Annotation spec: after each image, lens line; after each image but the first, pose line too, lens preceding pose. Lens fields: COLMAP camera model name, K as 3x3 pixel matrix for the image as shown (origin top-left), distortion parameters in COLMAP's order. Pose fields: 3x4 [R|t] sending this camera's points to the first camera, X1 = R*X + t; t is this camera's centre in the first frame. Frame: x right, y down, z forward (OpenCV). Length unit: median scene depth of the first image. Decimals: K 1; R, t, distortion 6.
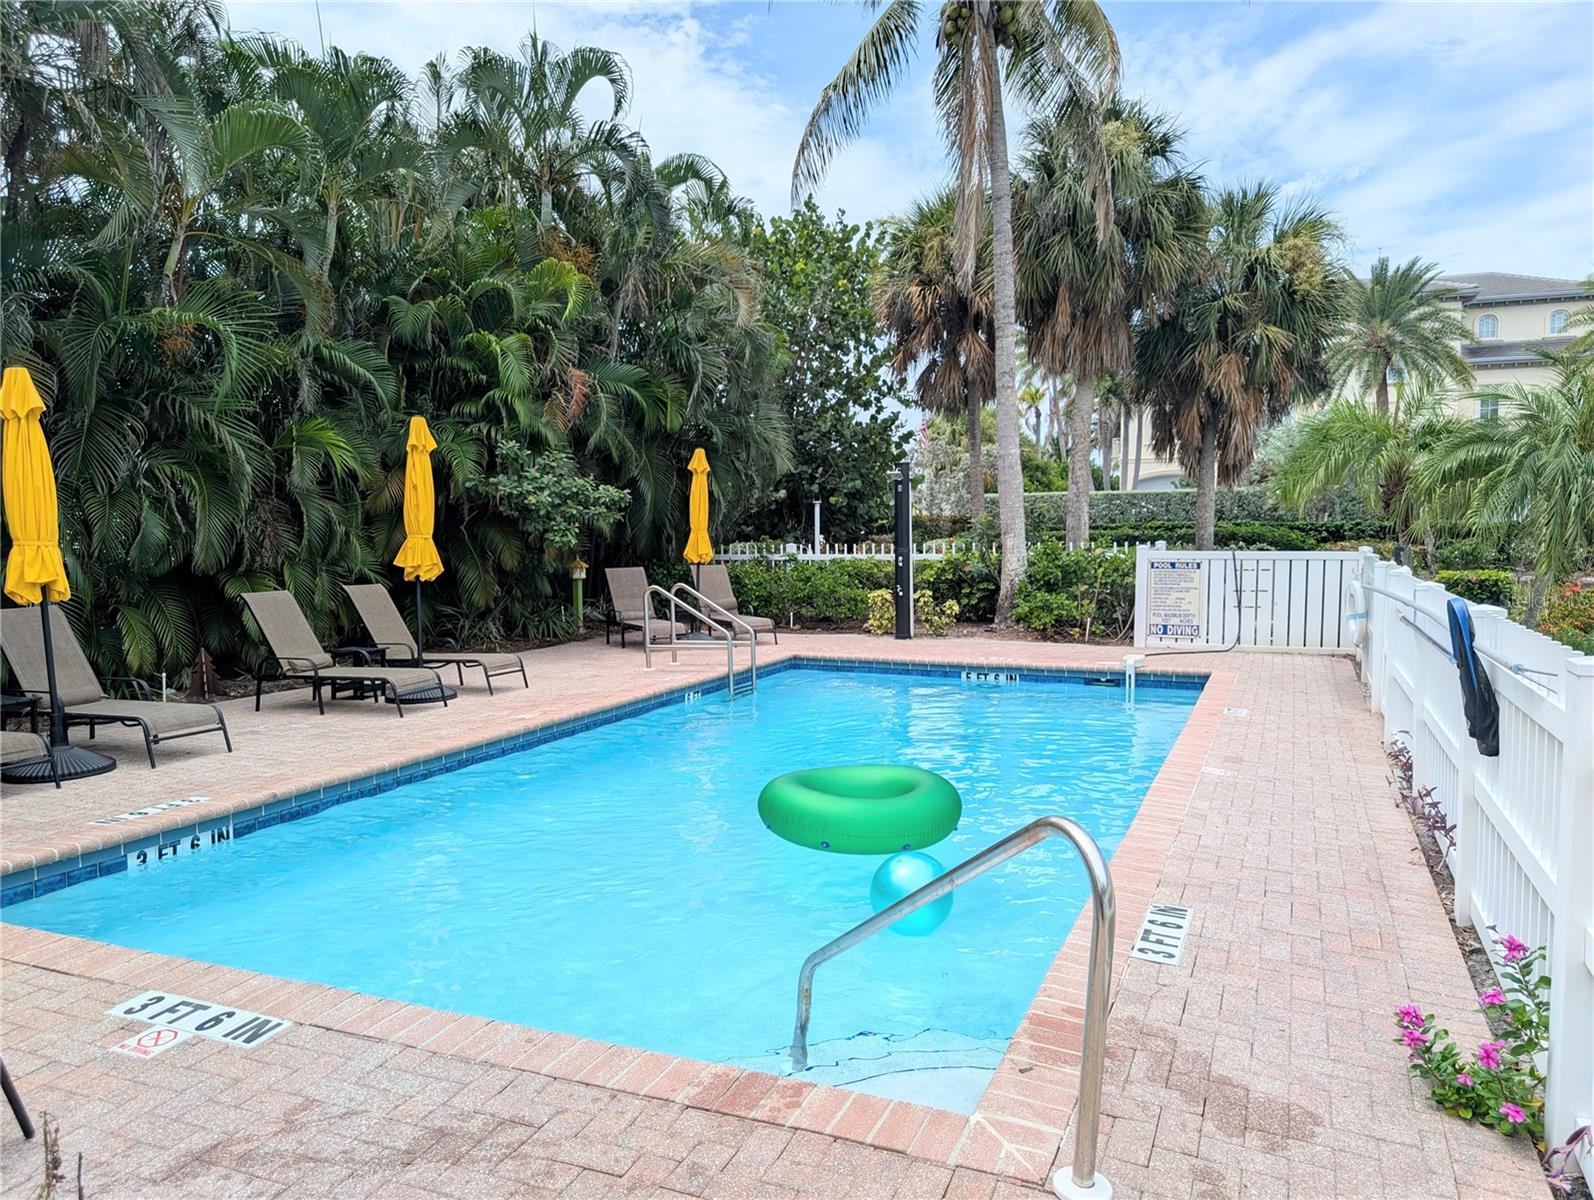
lens RADIAL K [[1146.3, 0, 791.8], [0, 1146.3, 598.6], [0, 0, 1]] dist [0.018985, -0.016299]
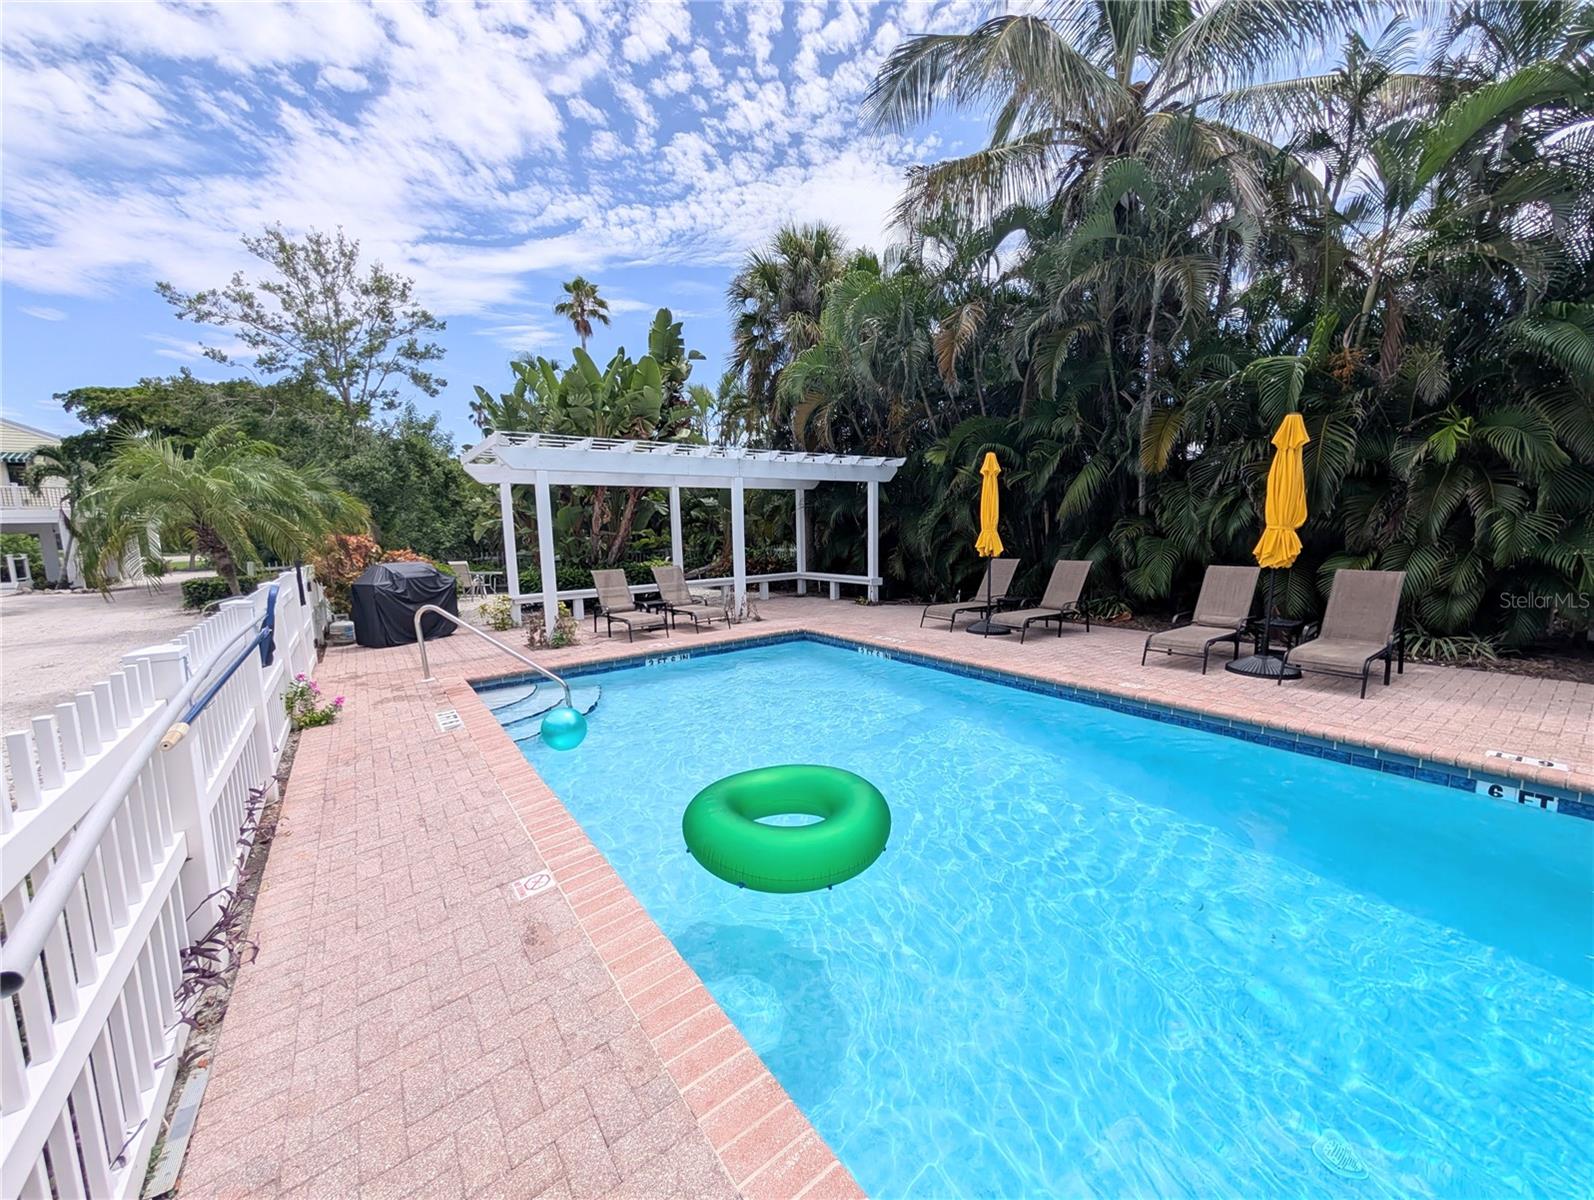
lens RADIAL K [[603.2, 0, 797.0], [0, 603.2, 601.9], [0, 0, 1]] dist [-0.000777, -0.000125]
pose [[-0.504607, 0.126934, -0.853967, 0.538684], [-0.027378, 0.986283, 0.162779, -0.084659], [0.862915, 0.105519, -0.494210, 1.204532]]
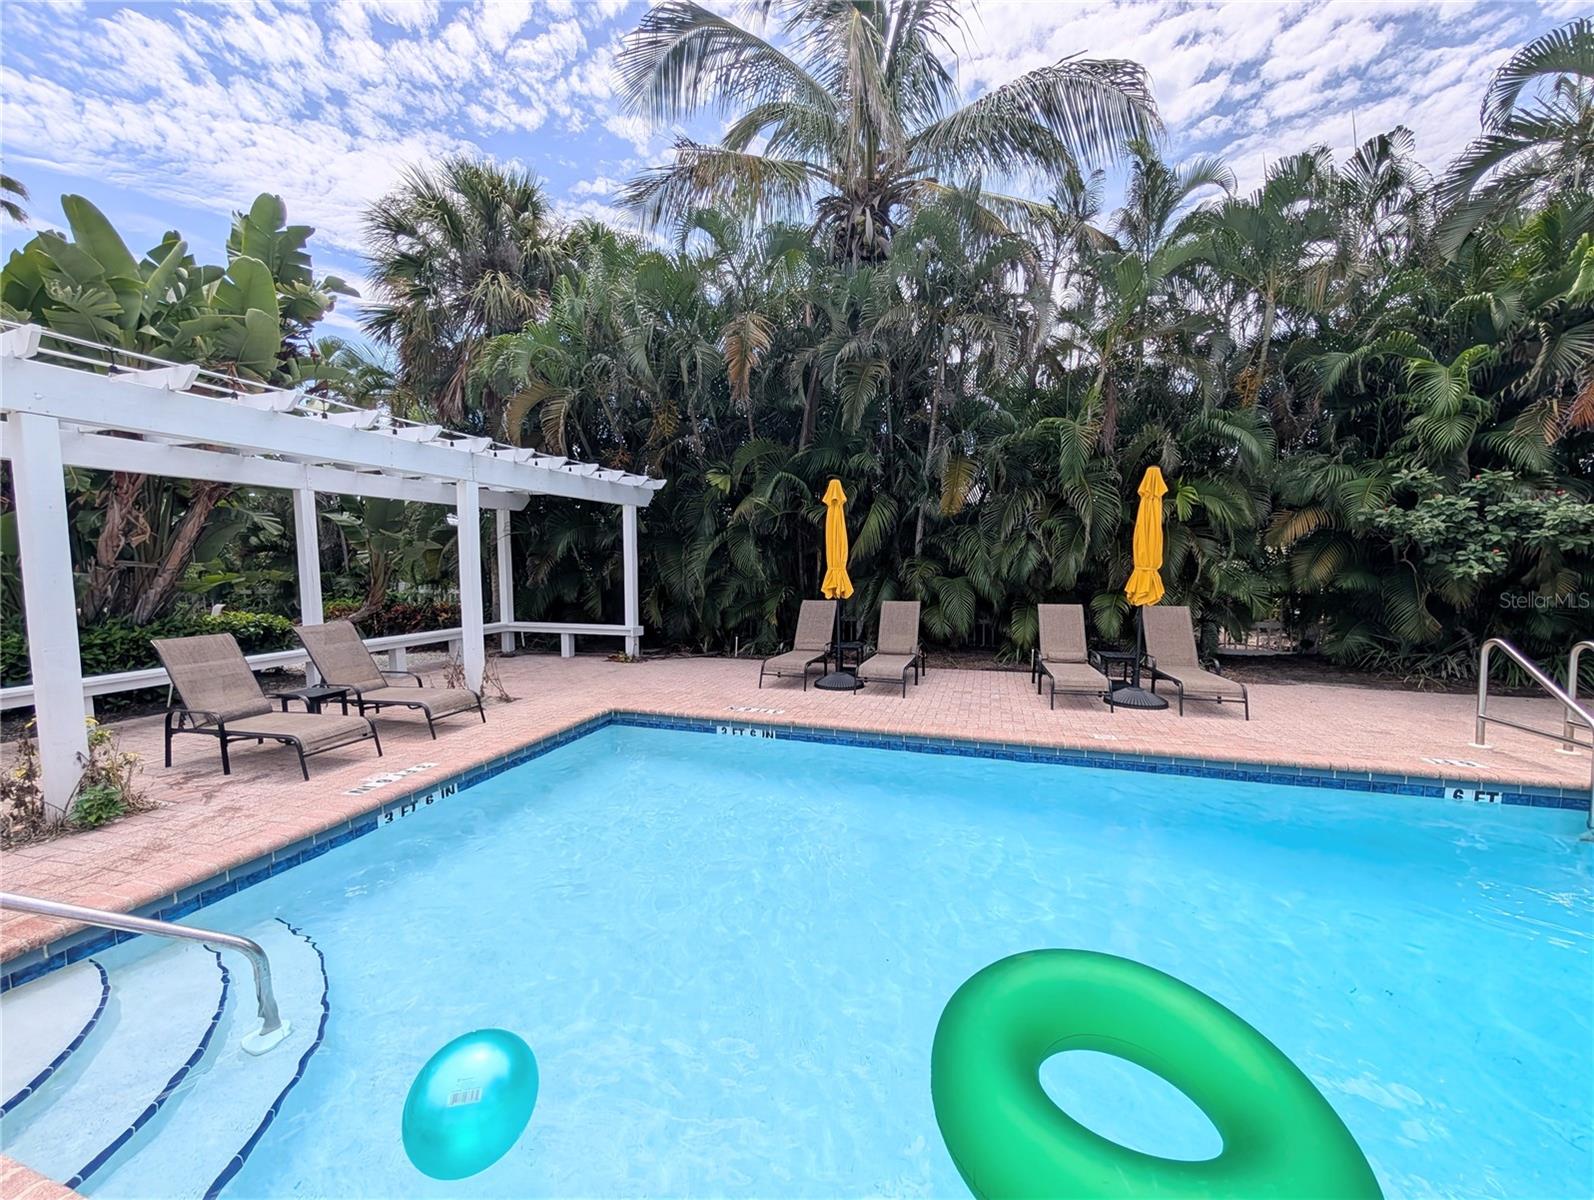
lens RADIAL K [[603.2, 0, 793.3], [0, 603.2, 600.3], [0, 0, 1]] dist [-0.000777, -0.000125]
pose [[0.110949, 0.075294, -0.990970, 0.342896], [-0.061706, 0.995724, 0.068746, -0.054697], [0.991909, 0.053521, 0.115120, 0.767562]]
